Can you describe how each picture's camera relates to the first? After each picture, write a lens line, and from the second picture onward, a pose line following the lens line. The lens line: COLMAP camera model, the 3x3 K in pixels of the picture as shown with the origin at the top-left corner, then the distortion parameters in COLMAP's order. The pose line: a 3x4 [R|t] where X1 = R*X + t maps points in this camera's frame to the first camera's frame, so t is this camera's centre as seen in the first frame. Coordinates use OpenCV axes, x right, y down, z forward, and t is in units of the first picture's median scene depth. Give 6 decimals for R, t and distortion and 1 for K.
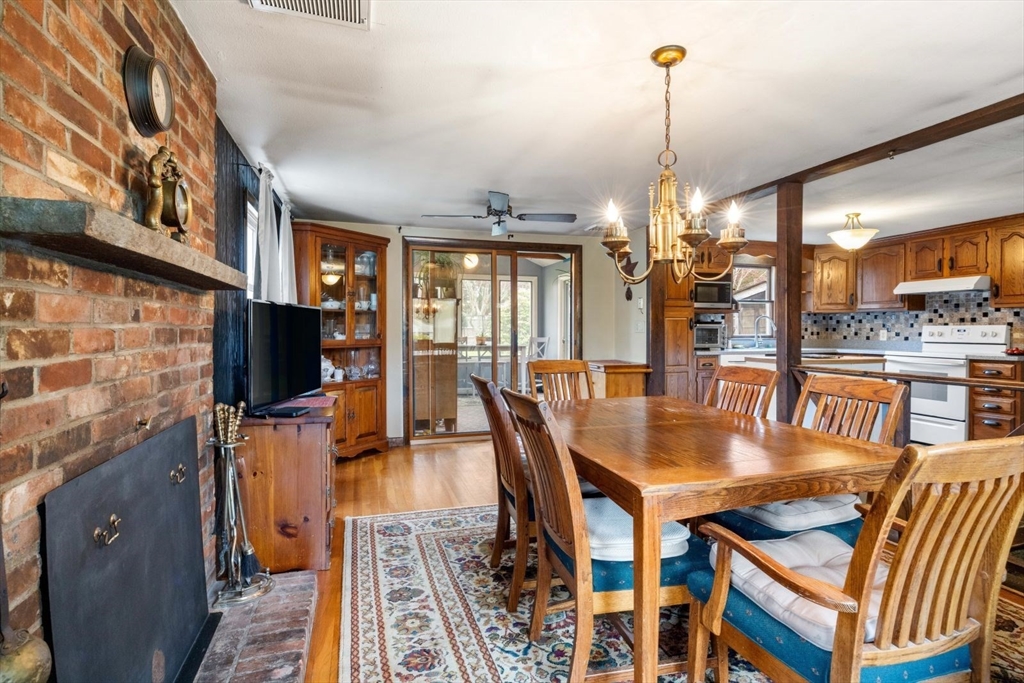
lens RADIAL K [[500.3, 0, 514.3], [0, 500.3, 337.7], [0, 0, 1]] dist [-0.009256, -0.001153]
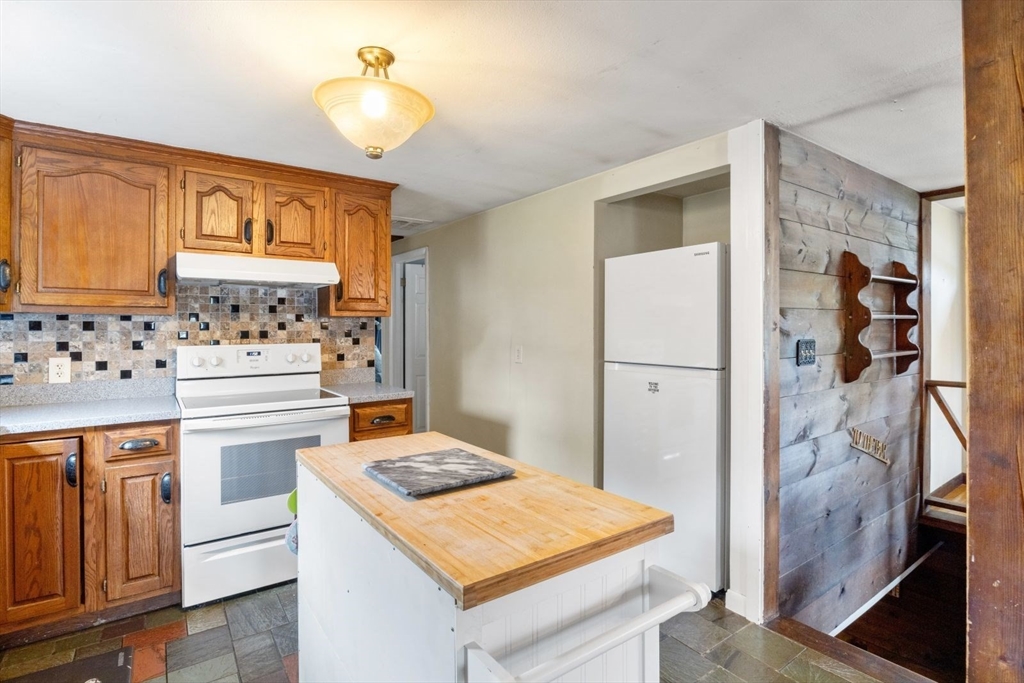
lens RADIAL K [[500.3, 0, 514.3], [0, 500.3, 337.7], [0, 0, 1]] dist [-0.009256, -0.001153]
pose [[-0.320740, -0.019587, 0.946965, 0.252946], [0.018026, 0.999479, 0.026778, -0.040205], [-0.946996, 0.025659, -0.320220, 0.857908]]
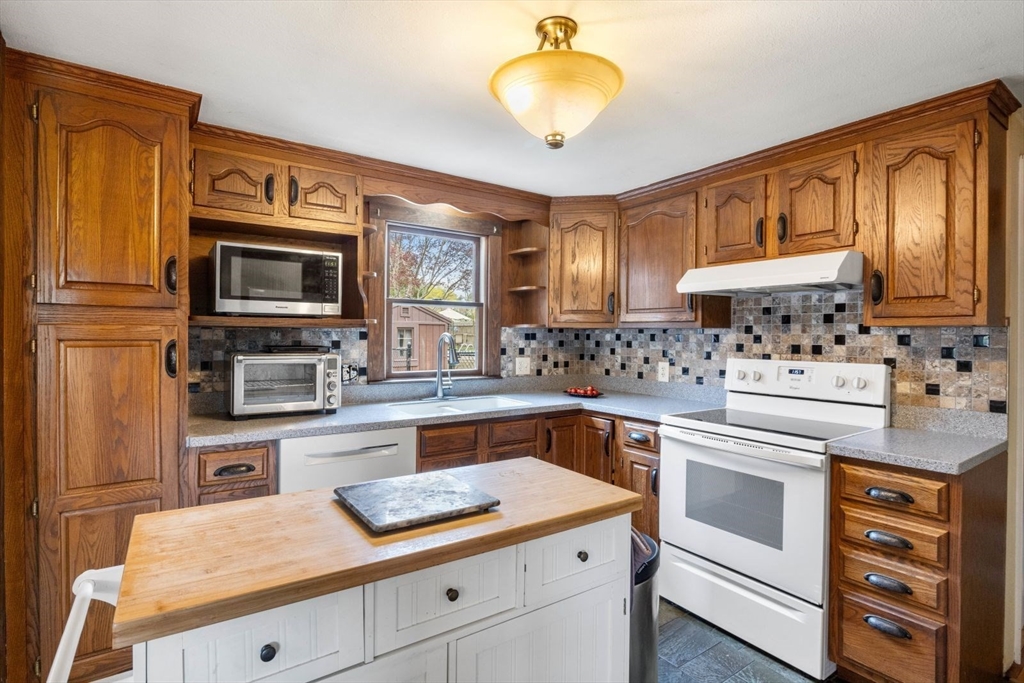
lens RADIAL K [[500.3, 0, 514.3], [0, 500.3, 337.7], [0, 0, 1]] dist [-0.009256, -0.001153]
pose [[0.951846, 0.007123, 0.306494, 0.467939], [-0.003518, 0.999918, -0.012314, -0.038344], [-0.306557, 0.010643, 0.951793, 0.592401]]
